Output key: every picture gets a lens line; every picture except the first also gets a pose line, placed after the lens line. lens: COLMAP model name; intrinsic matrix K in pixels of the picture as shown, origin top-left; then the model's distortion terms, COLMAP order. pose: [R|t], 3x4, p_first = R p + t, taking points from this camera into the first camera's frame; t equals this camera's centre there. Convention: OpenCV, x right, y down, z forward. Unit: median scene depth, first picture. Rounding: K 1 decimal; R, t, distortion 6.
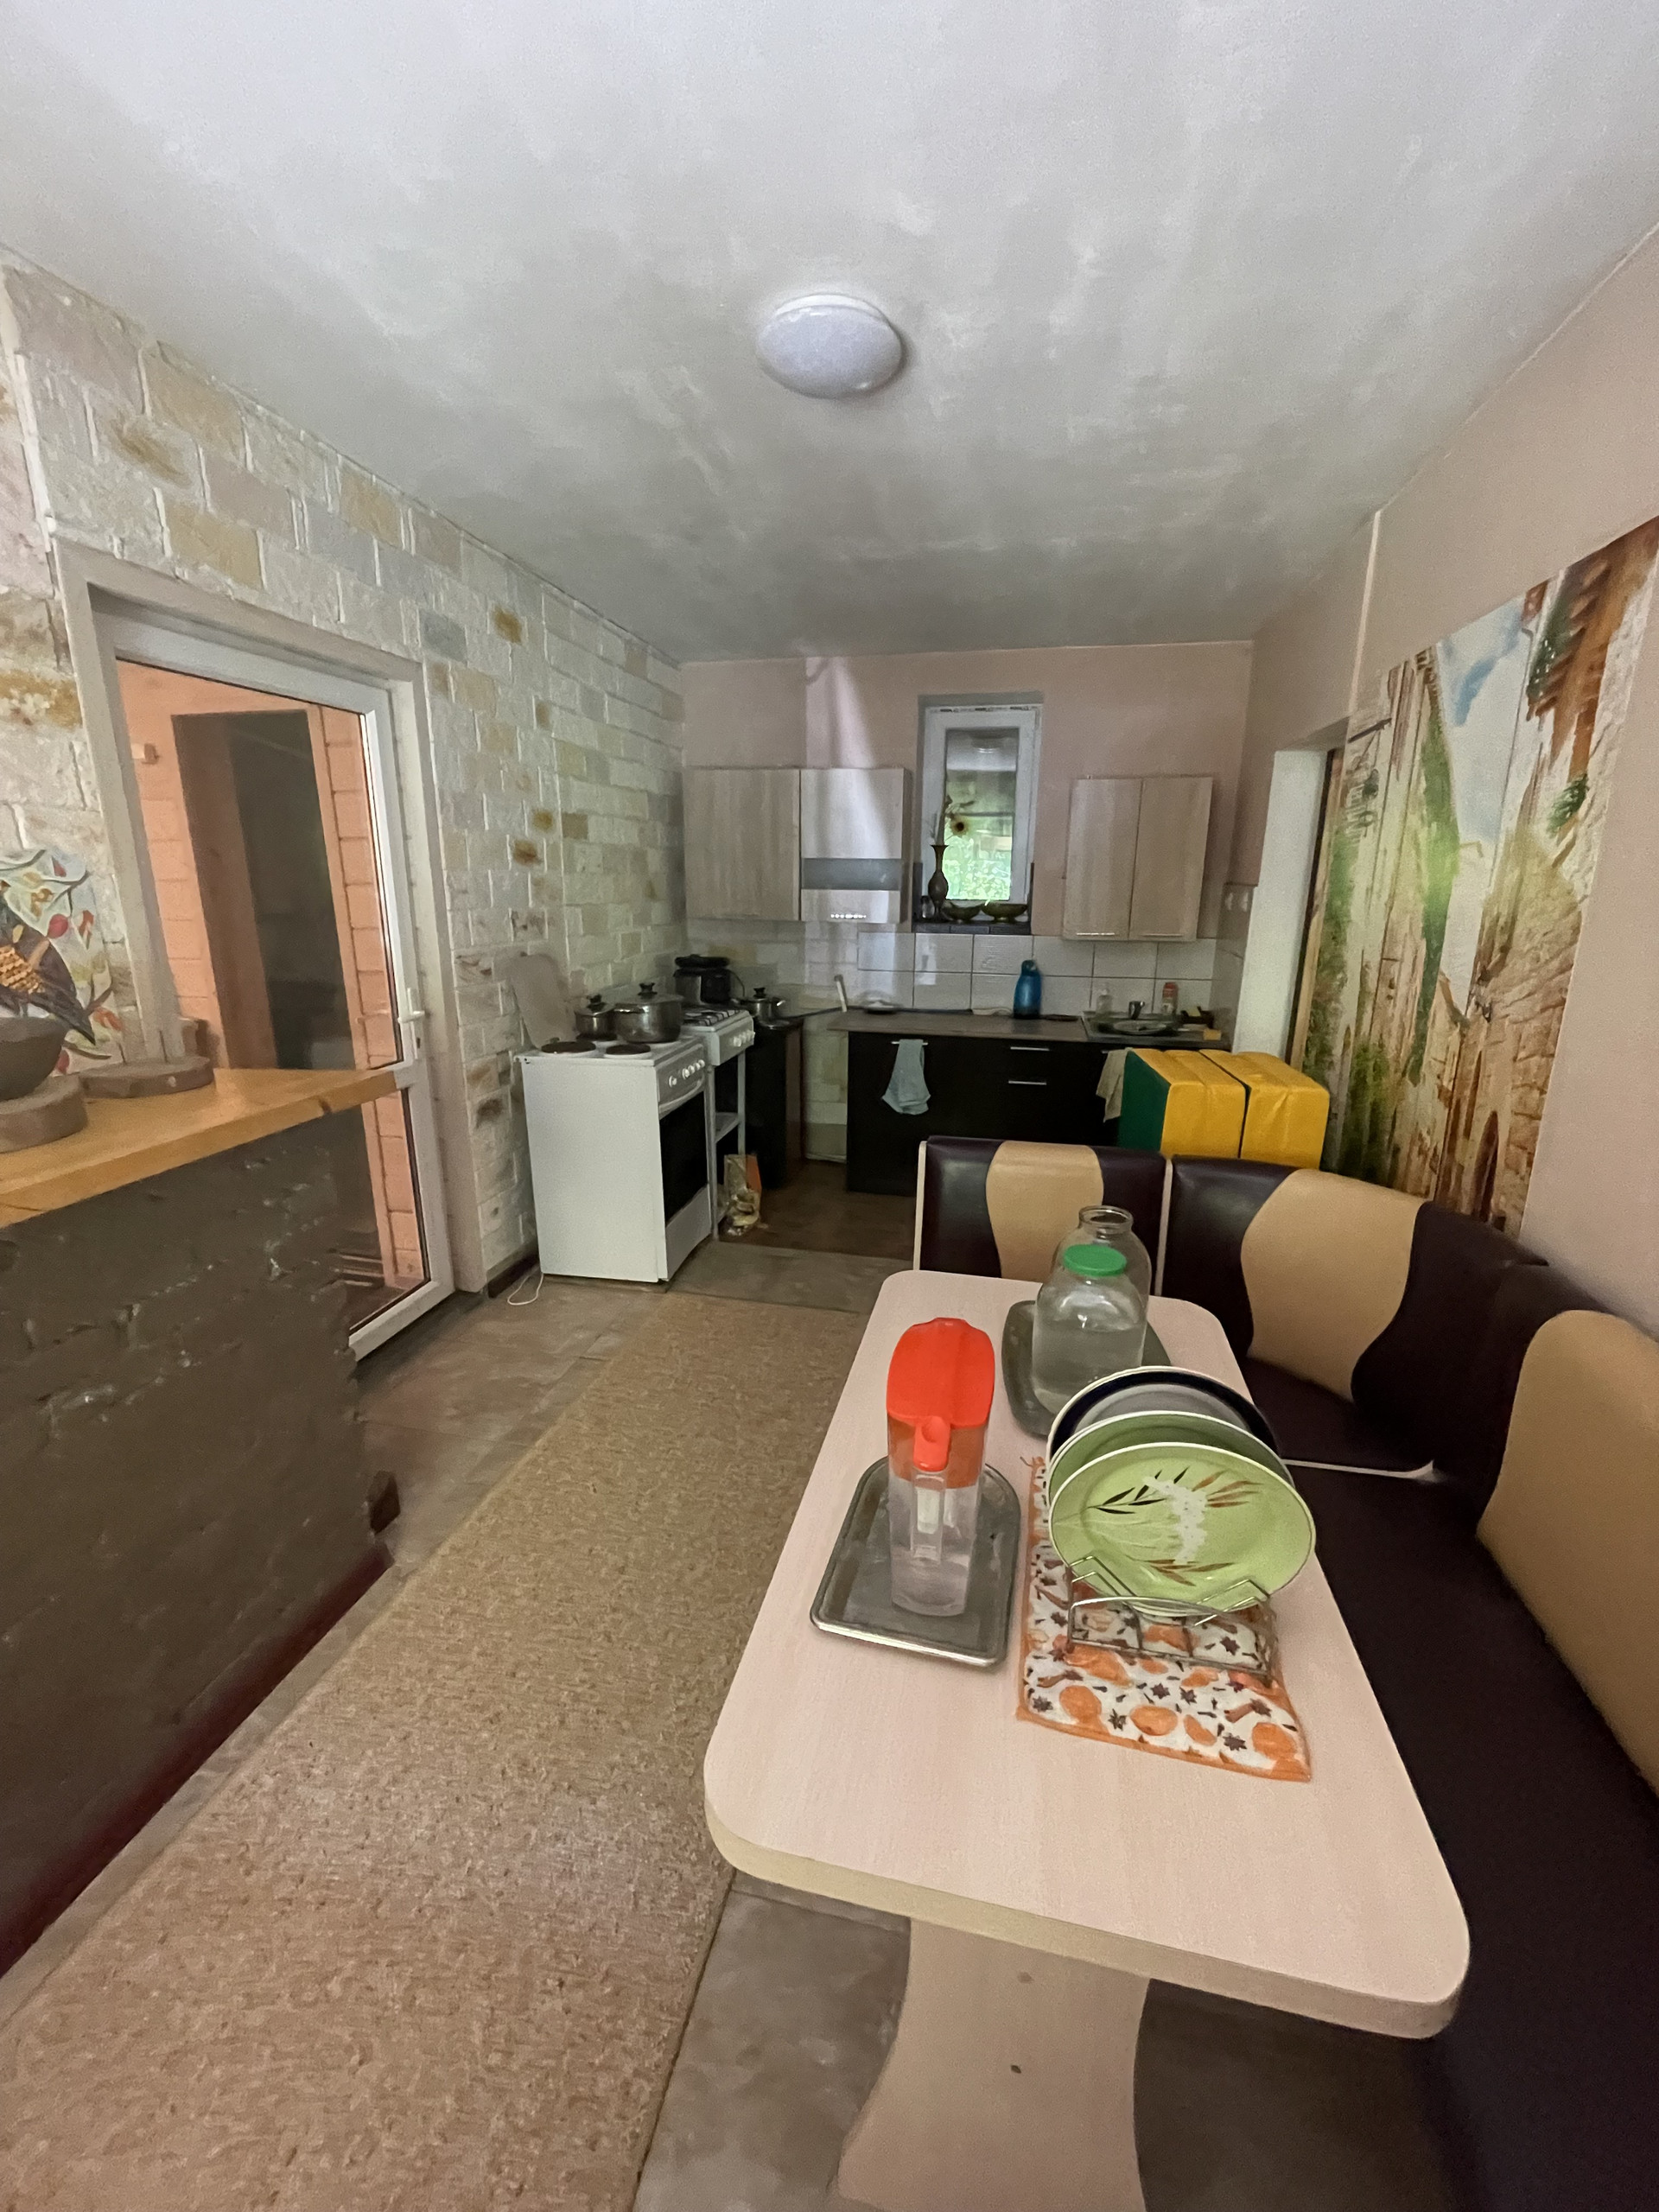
lens RADIAL K [[896.2, 0, 830.6], [0, 896.2, 1101.2], [0, 0, 1]] dist [-0.000019, -0.000126]
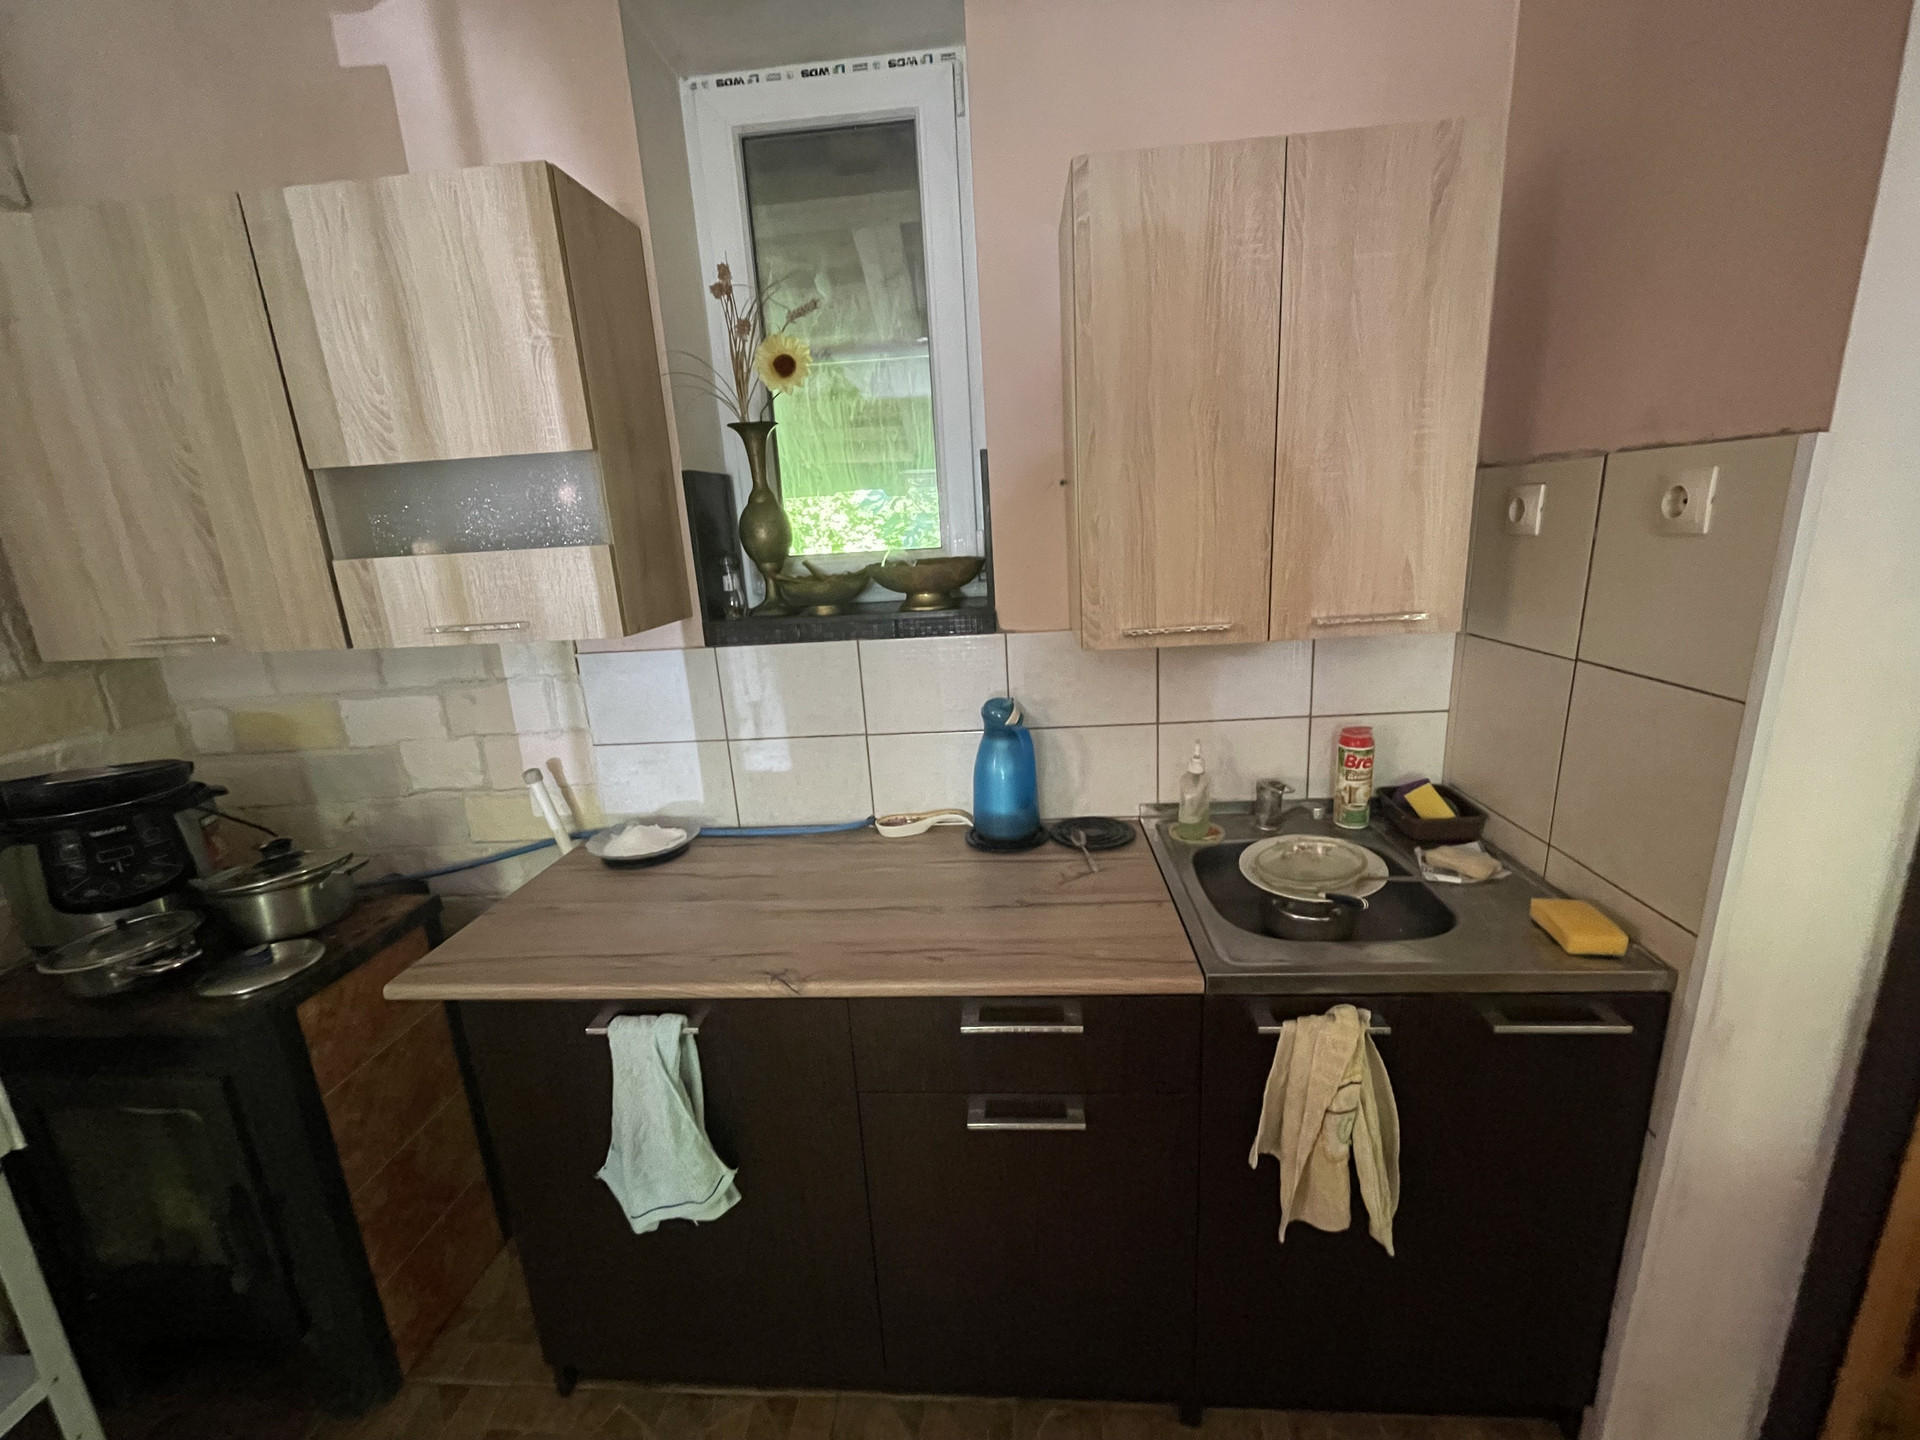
lens RADIAL K [[777.9, 0, 958.0], [0, 777.9, 725.2], [0, 0, 1]] dist [-0.000019, -0.000126]
pose [[0.983529, -0.099380, 0.150977, 0.146486], [0.102542, 0.994640, -0.013283, -0.139095], [-0.148848, 0.028545, 0.988448, 0.649263]]
